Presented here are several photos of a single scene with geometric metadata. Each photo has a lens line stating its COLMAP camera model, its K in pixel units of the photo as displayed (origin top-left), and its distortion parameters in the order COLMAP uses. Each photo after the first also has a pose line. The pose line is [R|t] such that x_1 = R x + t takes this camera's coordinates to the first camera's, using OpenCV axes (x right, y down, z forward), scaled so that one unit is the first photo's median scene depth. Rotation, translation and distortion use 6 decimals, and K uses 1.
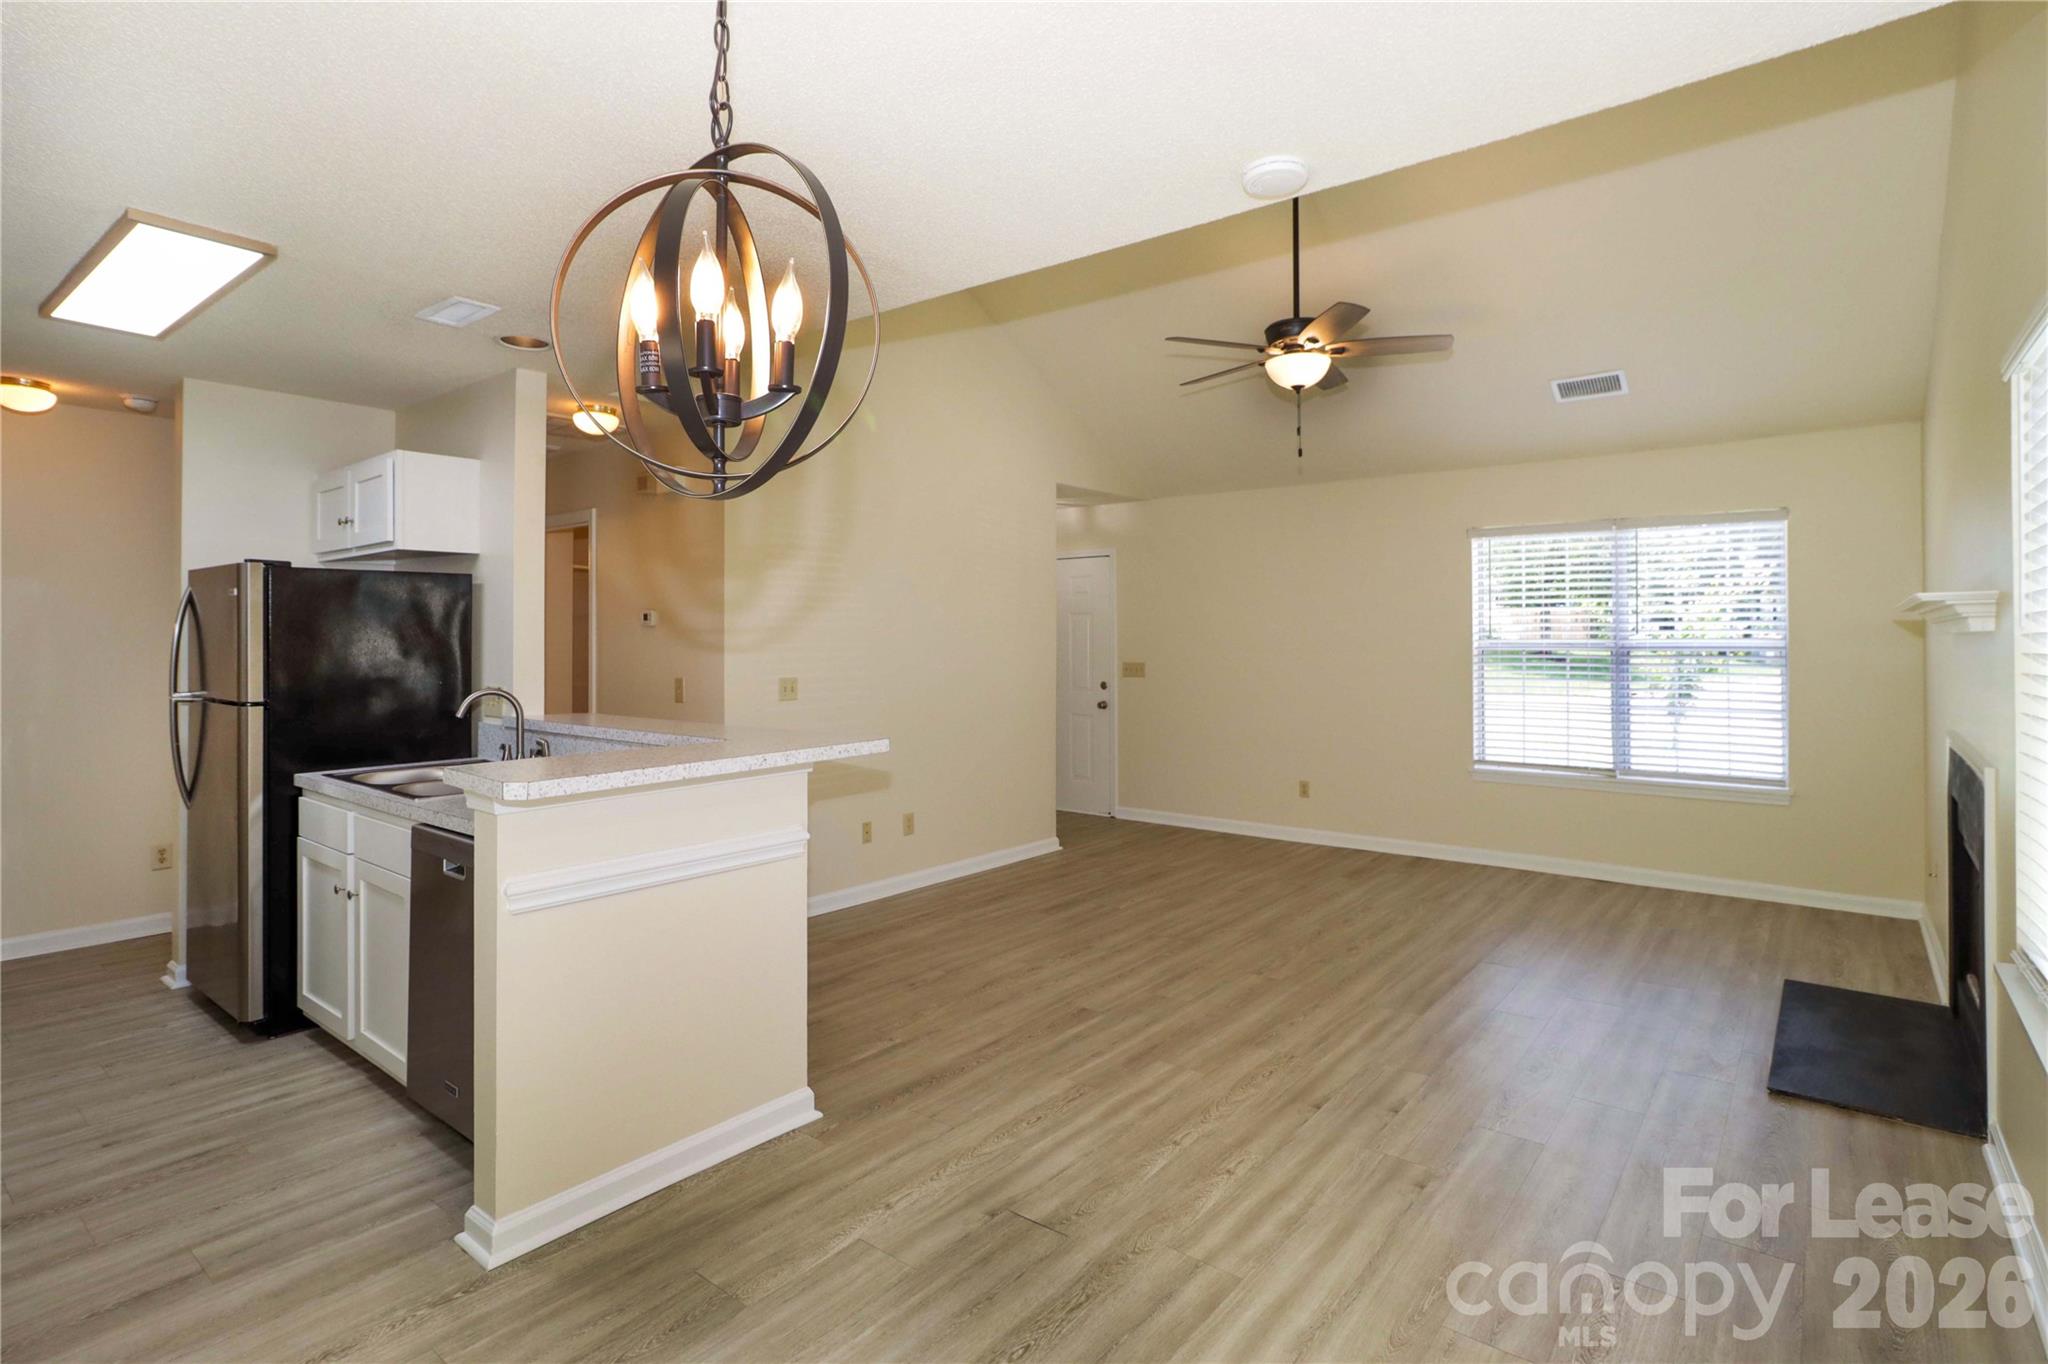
lens RADIAL K [[1013.0, 0, 1025.4], [0, 1013.0, 620.1], [0, 0, 1]] dist [0.002070, 0.001199]
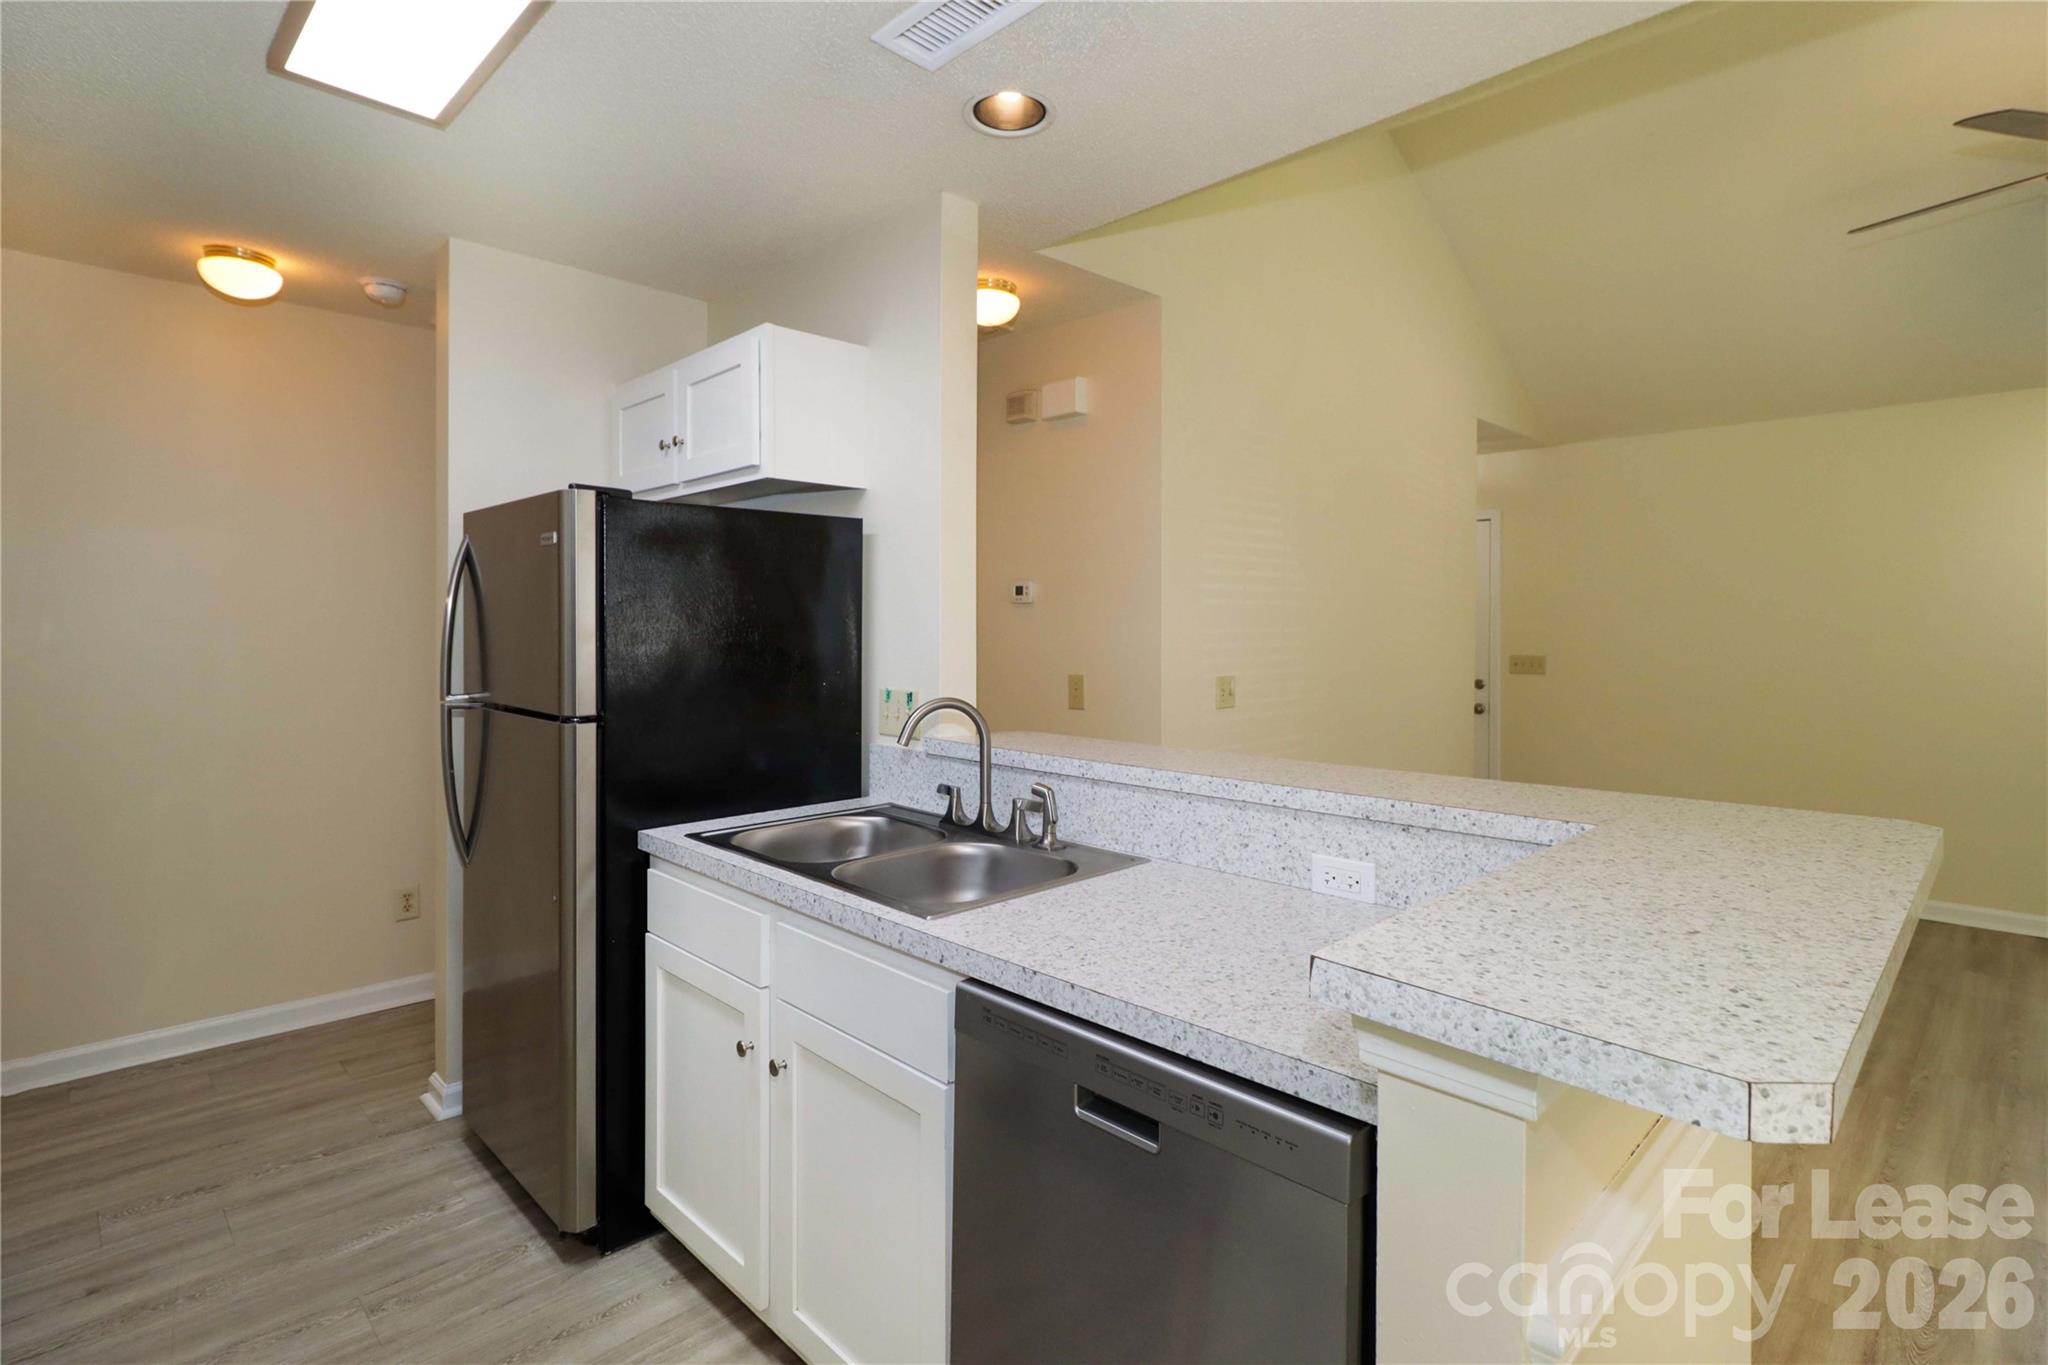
lens RADIAL K [[1007.4, 0, 1029.1], [0, 1007.4, 618.4], [0, 0, 1]] dist [0.005345, -0.000345]
pose [[0.993537, 0.003195, -0.113467, -0.355104], [-0.002166, 0.999955, 0.009190, 0.012980], [0.113491, -0.008885, 0.993499, 0.355477]]
